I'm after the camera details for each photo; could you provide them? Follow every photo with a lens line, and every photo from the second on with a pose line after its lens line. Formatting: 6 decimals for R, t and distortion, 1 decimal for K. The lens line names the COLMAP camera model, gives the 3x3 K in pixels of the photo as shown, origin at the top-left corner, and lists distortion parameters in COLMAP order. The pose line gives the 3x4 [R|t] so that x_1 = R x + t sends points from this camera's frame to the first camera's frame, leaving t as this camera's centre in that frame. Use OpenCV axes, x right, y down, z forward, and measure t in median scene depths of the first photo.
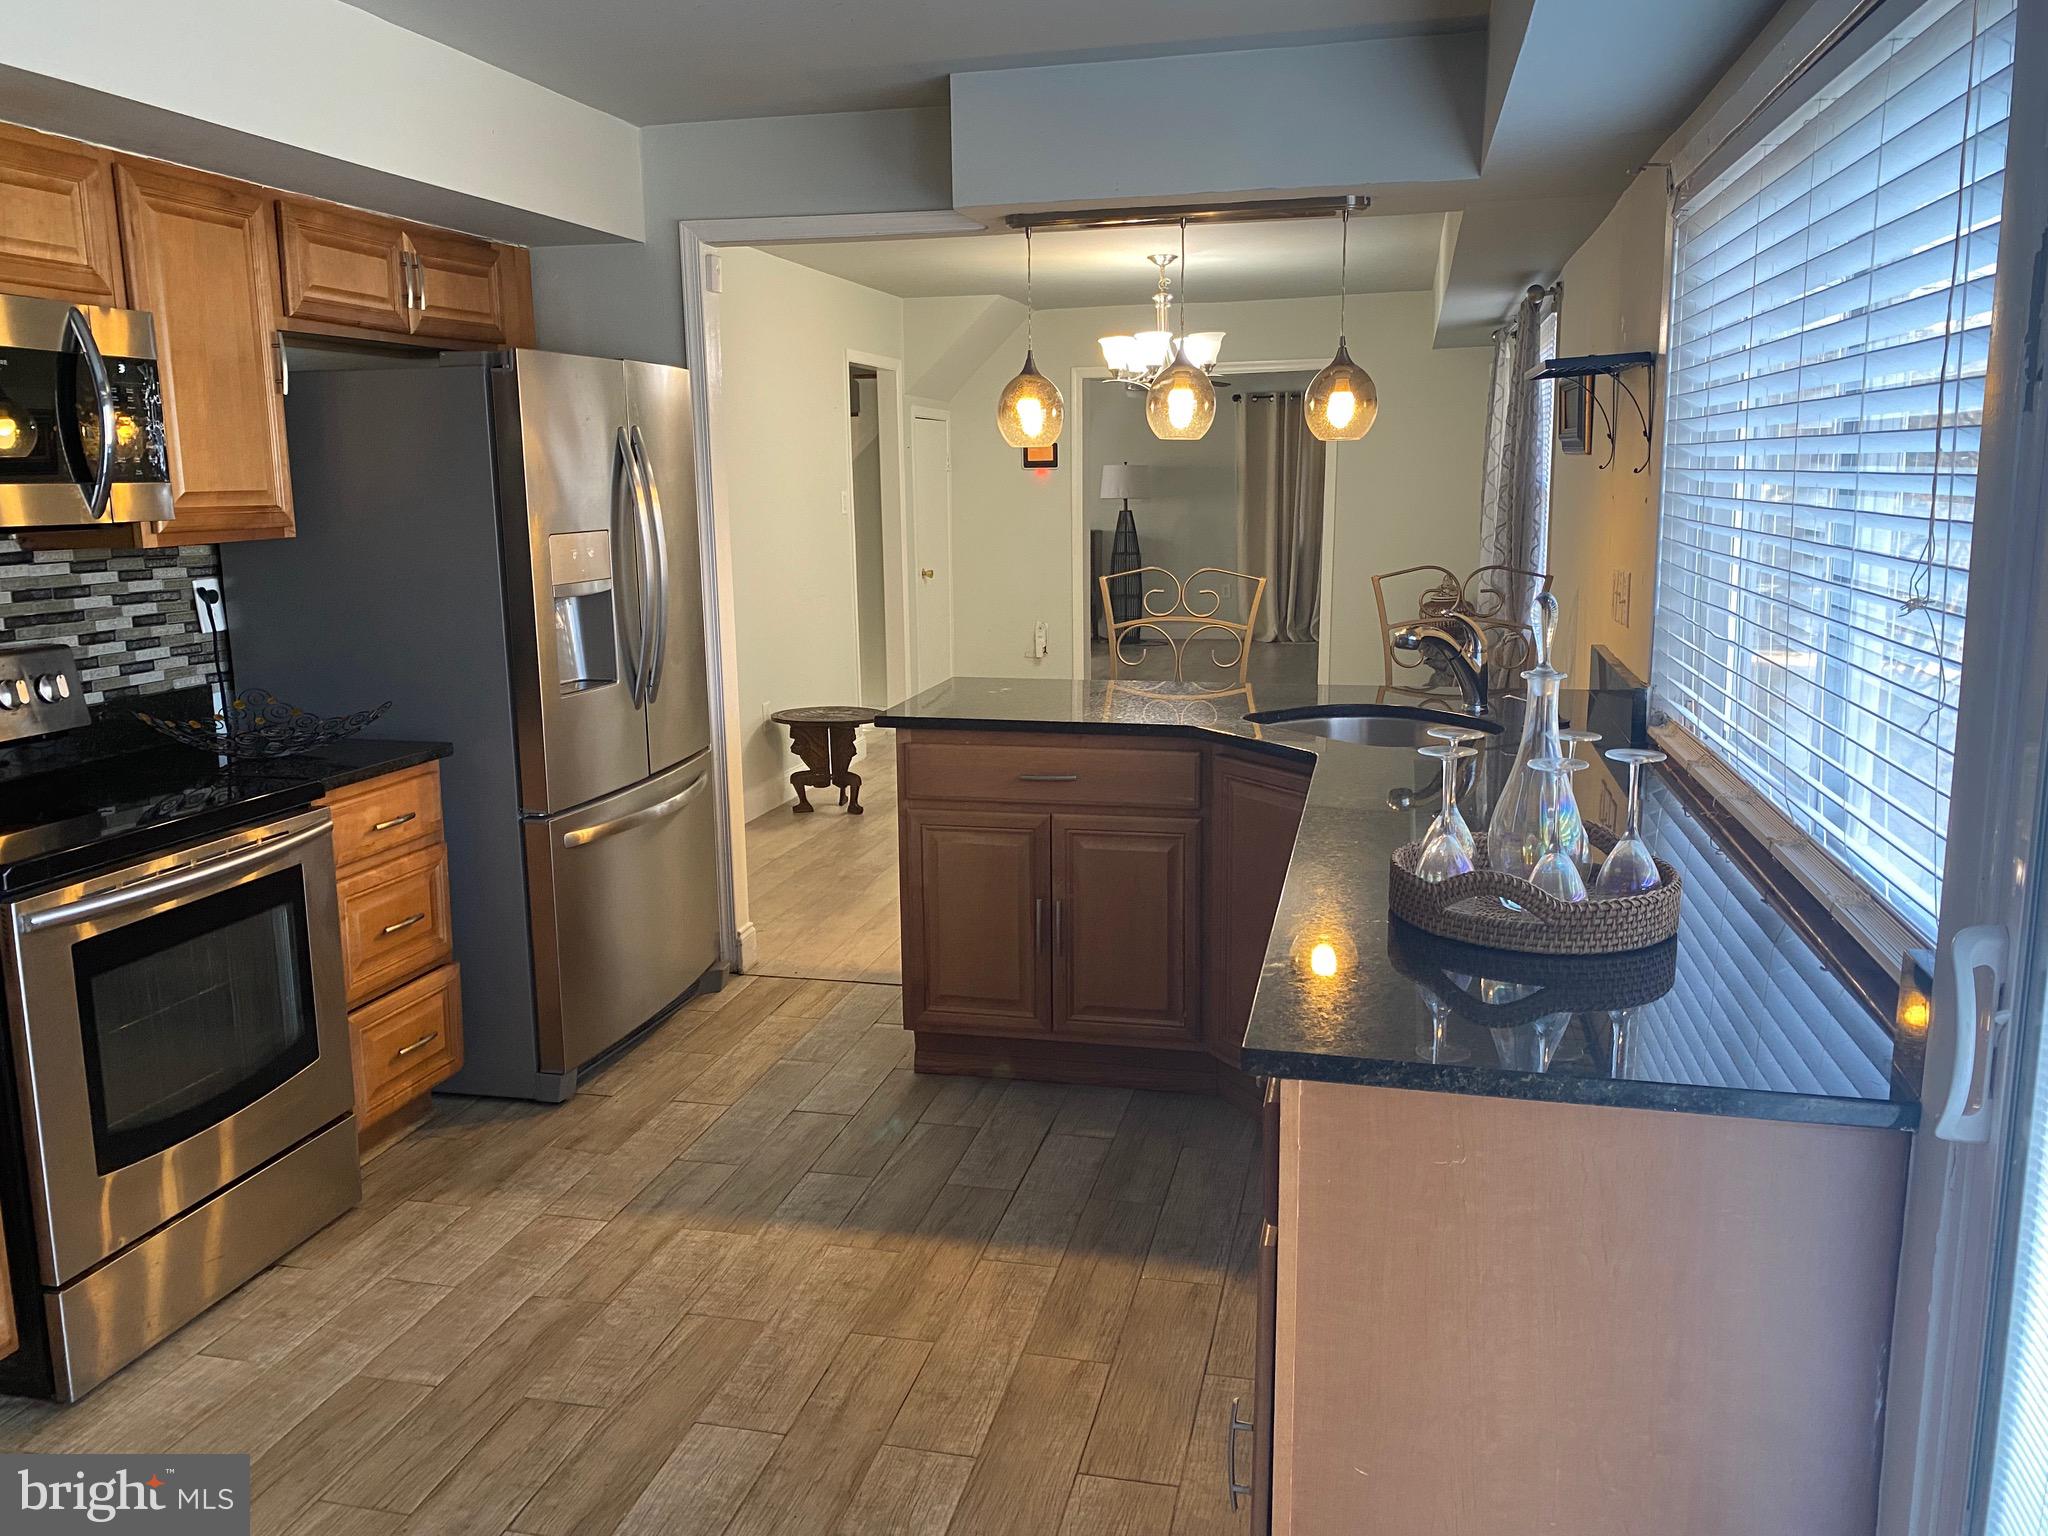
lens RADIAL K [[1574.1, 0, 1012.0], [0, 1574.1, 758.6], [0, 0, 1]] dist [0.048415, -0.042920]
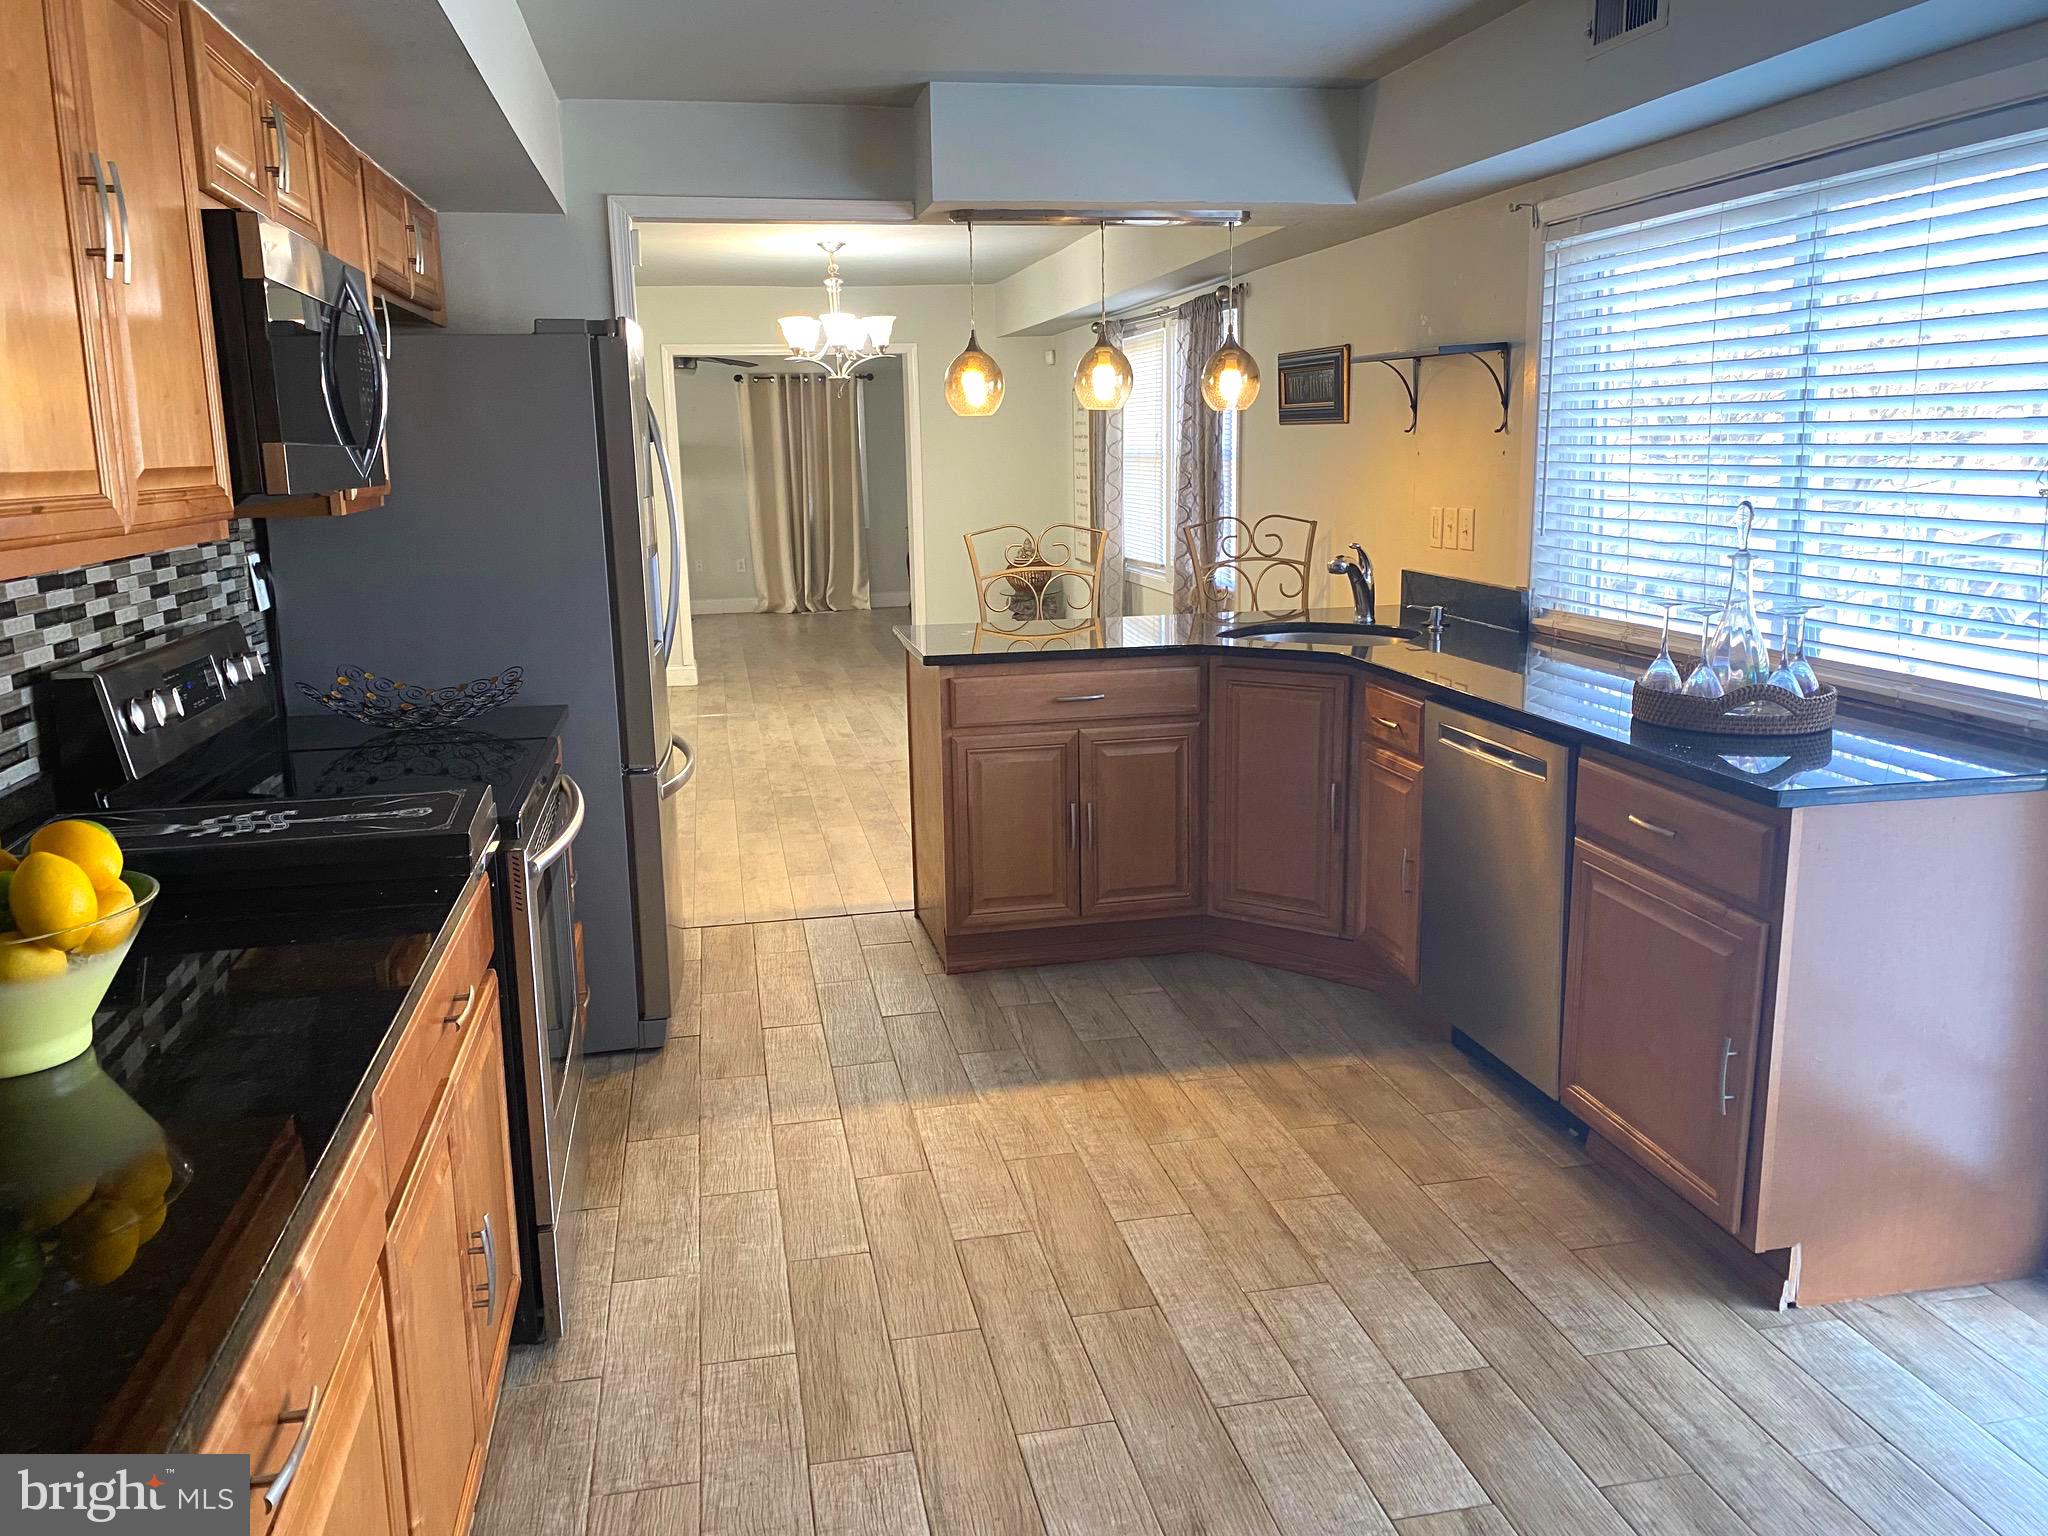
lens RADIAL K [[1568.5, 0, 1021.0], [0, 1568.5, 750.2], [0, 0, 1]] dist [0.056253, -0.000297]
pose [[0.905065, -0.088389, 0.415986, -0.510524], [0.086216, 0.995986, 0.024047, 0.019568], [-0.416442, 0.014100, 0.909053, -0.042441]]
